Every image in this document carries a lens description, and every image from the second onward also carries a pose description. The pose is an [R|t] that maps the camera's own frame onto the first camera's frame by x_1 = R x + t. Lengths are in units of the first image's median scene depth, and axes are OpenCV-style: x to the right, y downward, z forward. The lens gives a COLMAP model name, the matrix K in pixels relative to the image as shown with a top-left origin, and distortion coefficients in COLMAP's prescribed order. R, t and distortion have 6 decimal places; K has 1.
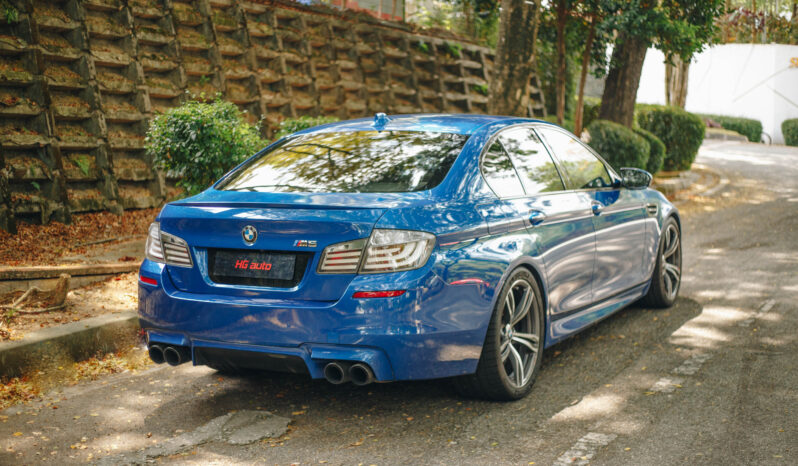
lens RADIAL K [[1163.8, 0, 399.0], [0, 1163.8, 233.0], [0, 0, 1]] dist [-0.098413, -0.056494]
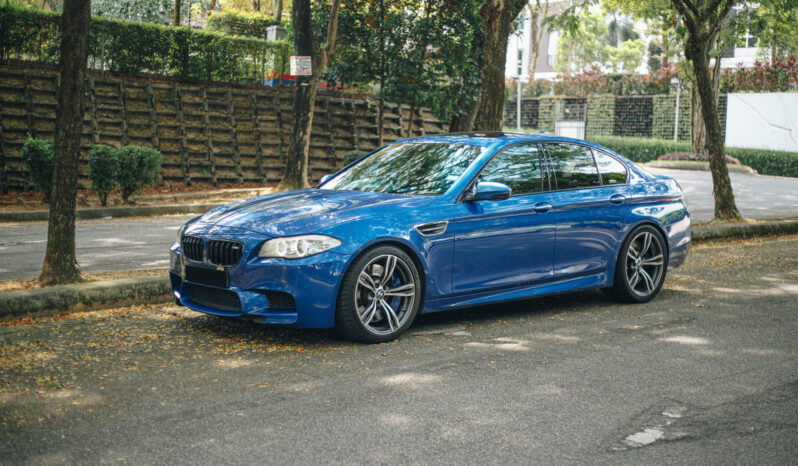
lens RADIAL K [[1163.8, 0, 399.0], [0, 1163.8, 233.0], [0, 0, 1]] dist [-0.098413, -0.056494]
pose [[0.938056, 0.028617, -0.345301, 0.883352], [-0.041346, 0.998708, -0.029554, 0.083782], [0.344009, 0.042000, 0.938026, -0.658384]]
